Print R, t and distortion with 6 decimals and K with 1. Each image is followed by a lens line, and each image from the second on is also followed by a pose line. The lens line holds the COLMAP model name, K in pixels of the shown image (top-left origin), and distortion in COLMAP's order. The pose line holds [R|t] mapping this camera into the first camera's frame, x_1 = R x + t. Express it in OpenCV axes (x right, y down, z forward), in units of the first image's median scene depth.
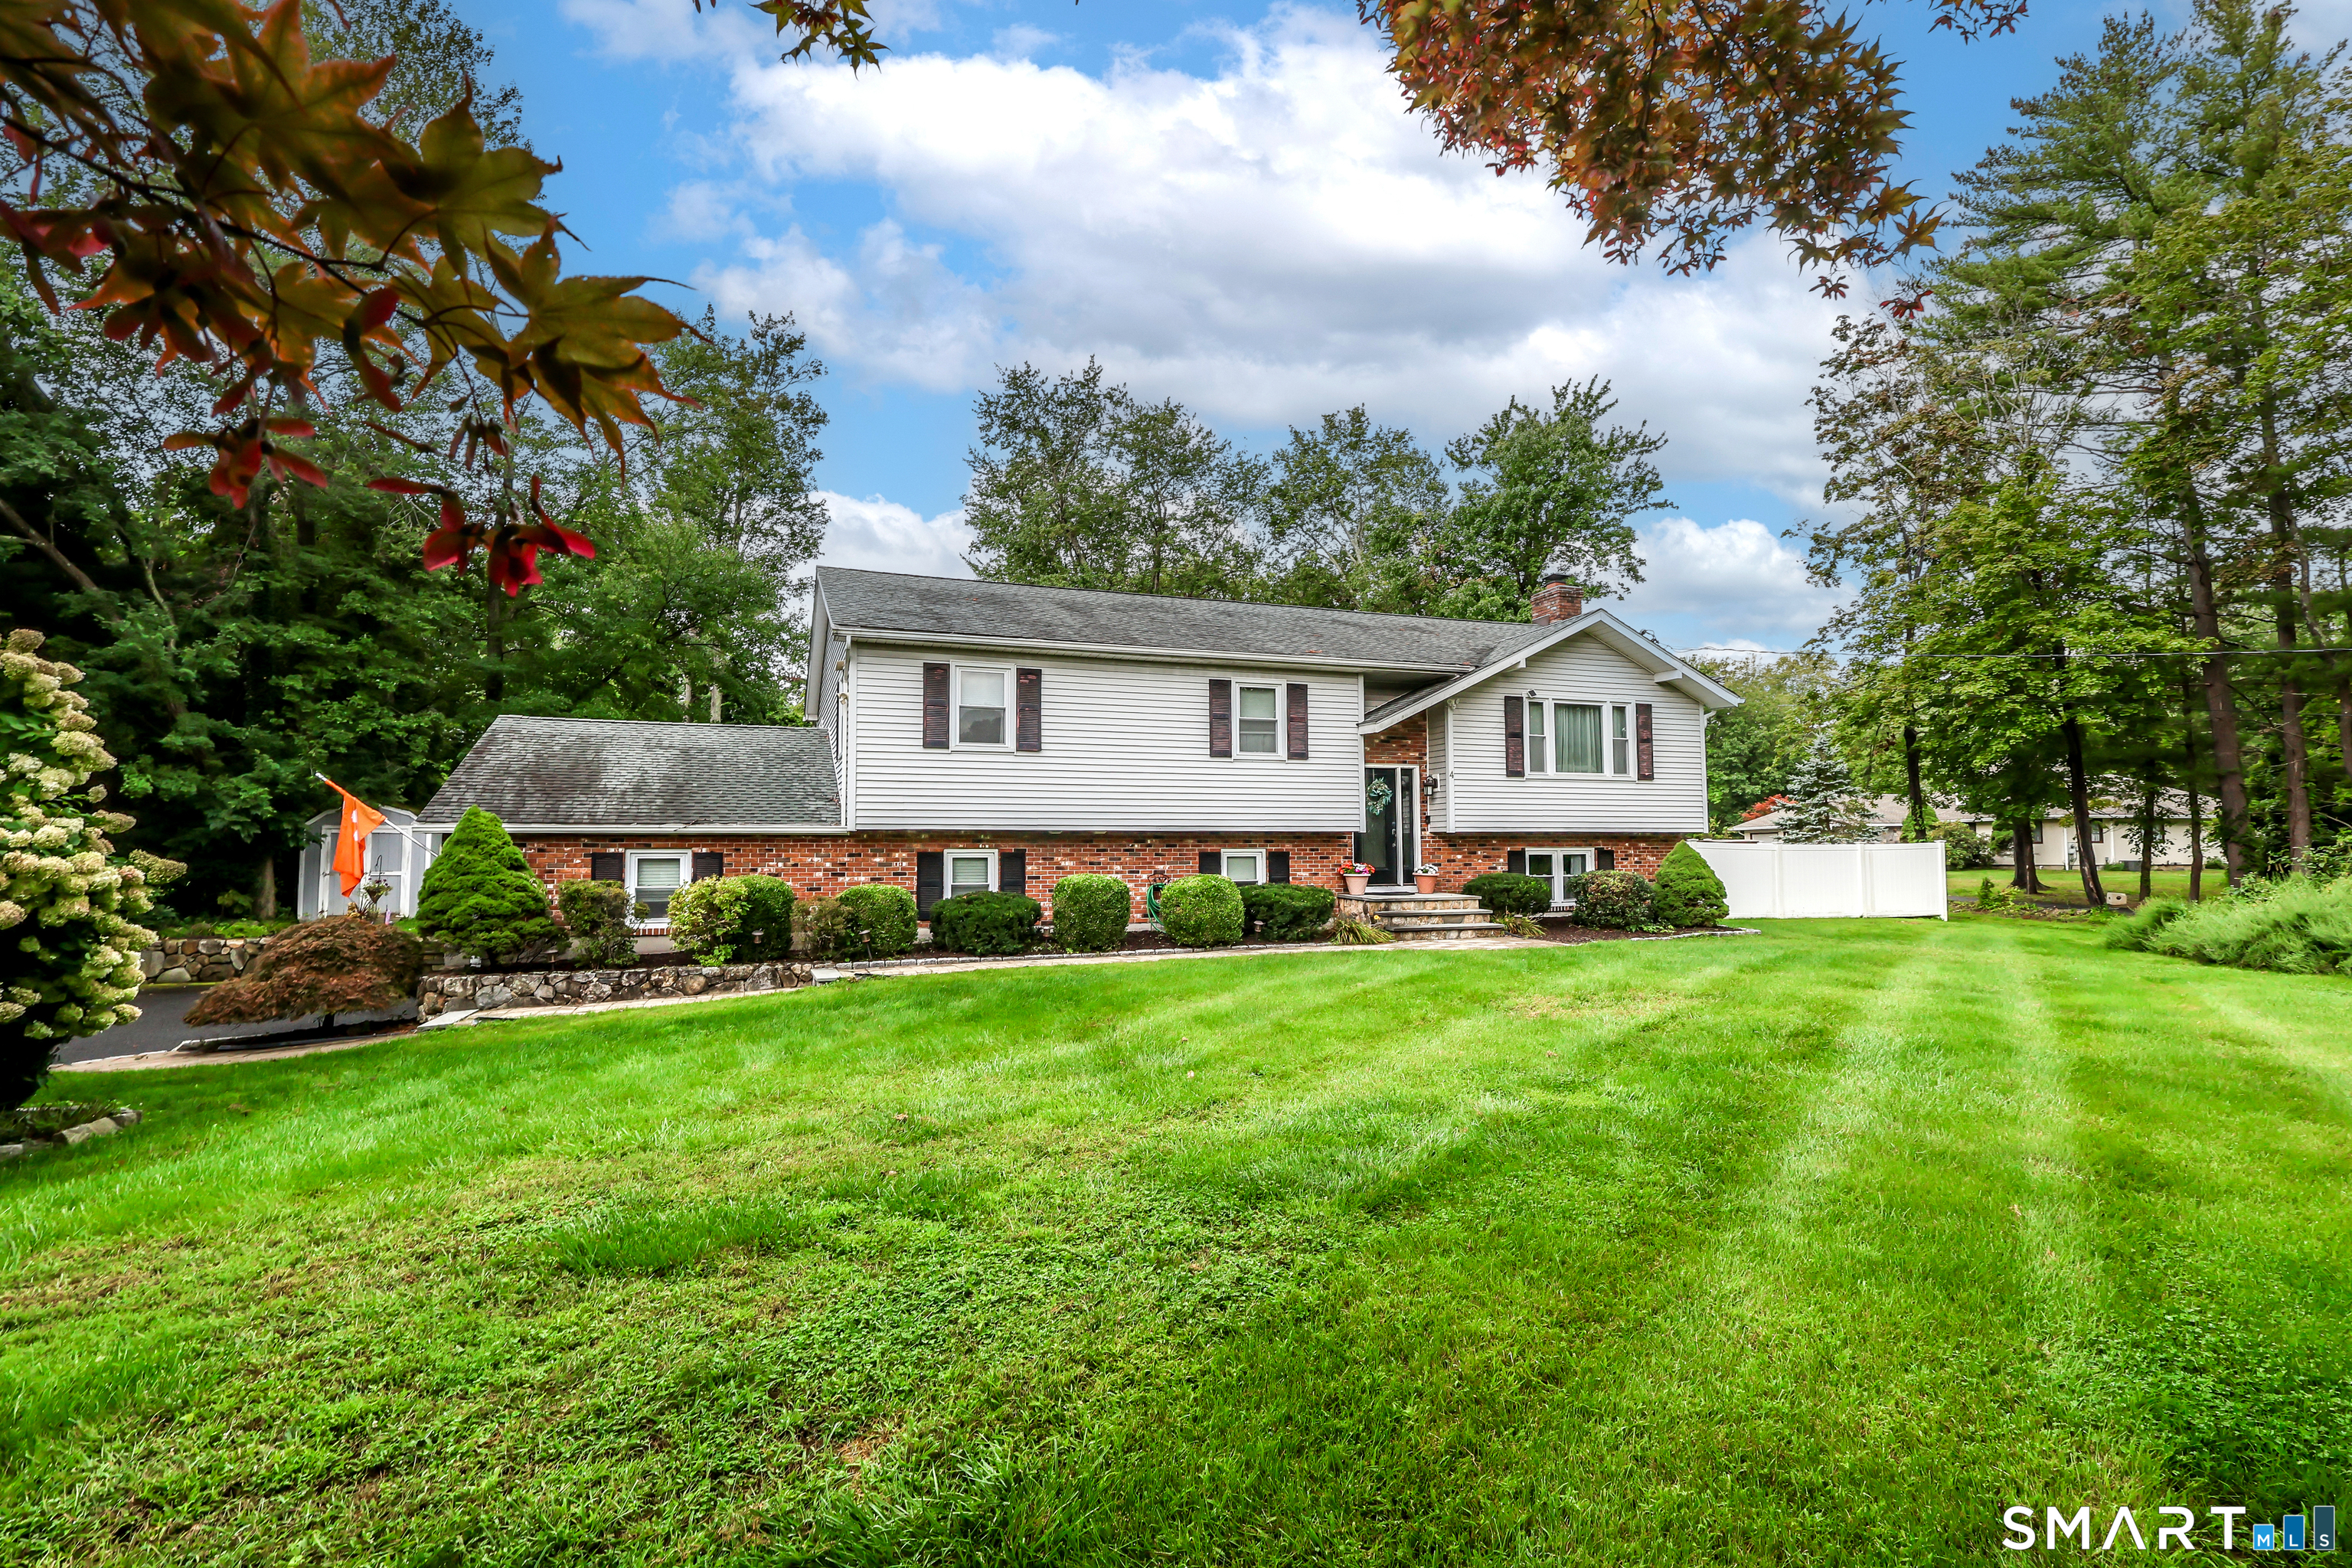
lens RADIAL K [[1100.1, 0, 1175.7], [0, 1100.1, 779.1], [0, 0, 1]] dist [0.000897, 0.000356]
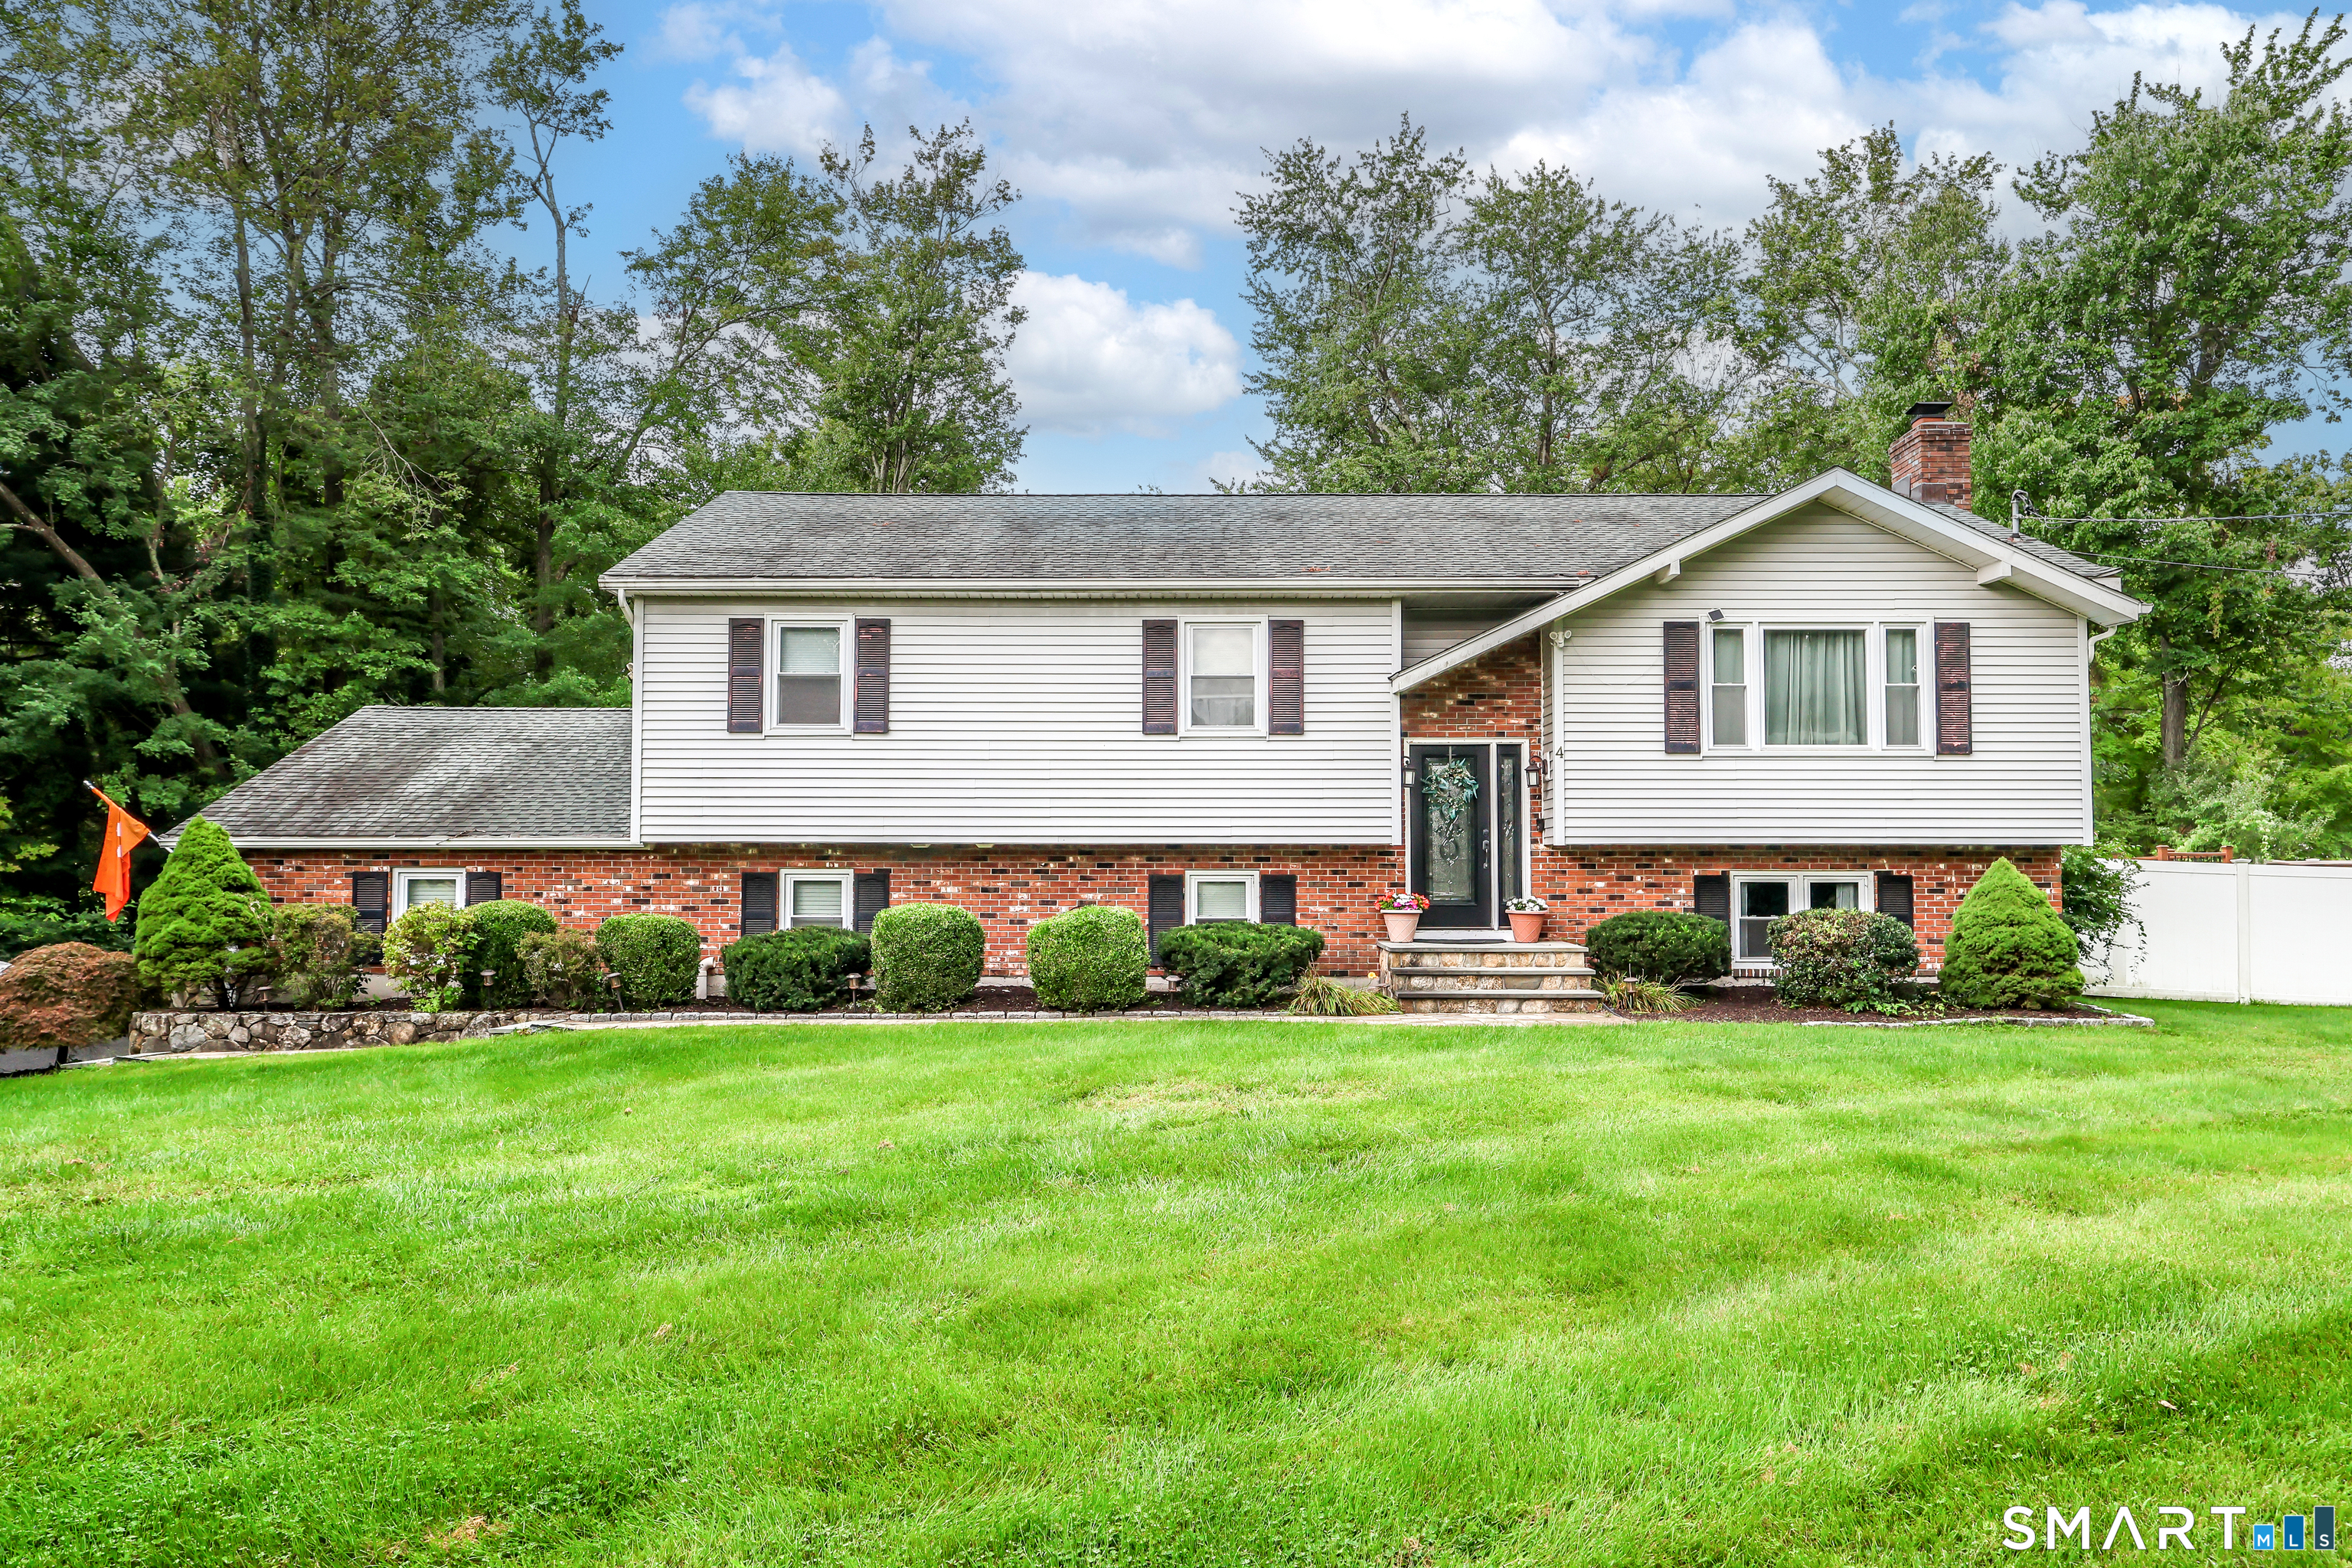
lens RADIAL K [[1728.0, 0, 1177.3], [0, 1728.0, 788.2], [0, 0, 1]] dist [0.007440, -0.000549]
pose [[0.938201, -0.015210, -0.345756, 0.399672], [0.017490, 0.999841, 0.003476, 0.009260], [0.345648, -0.009308, 0.938318, 0.005937]]
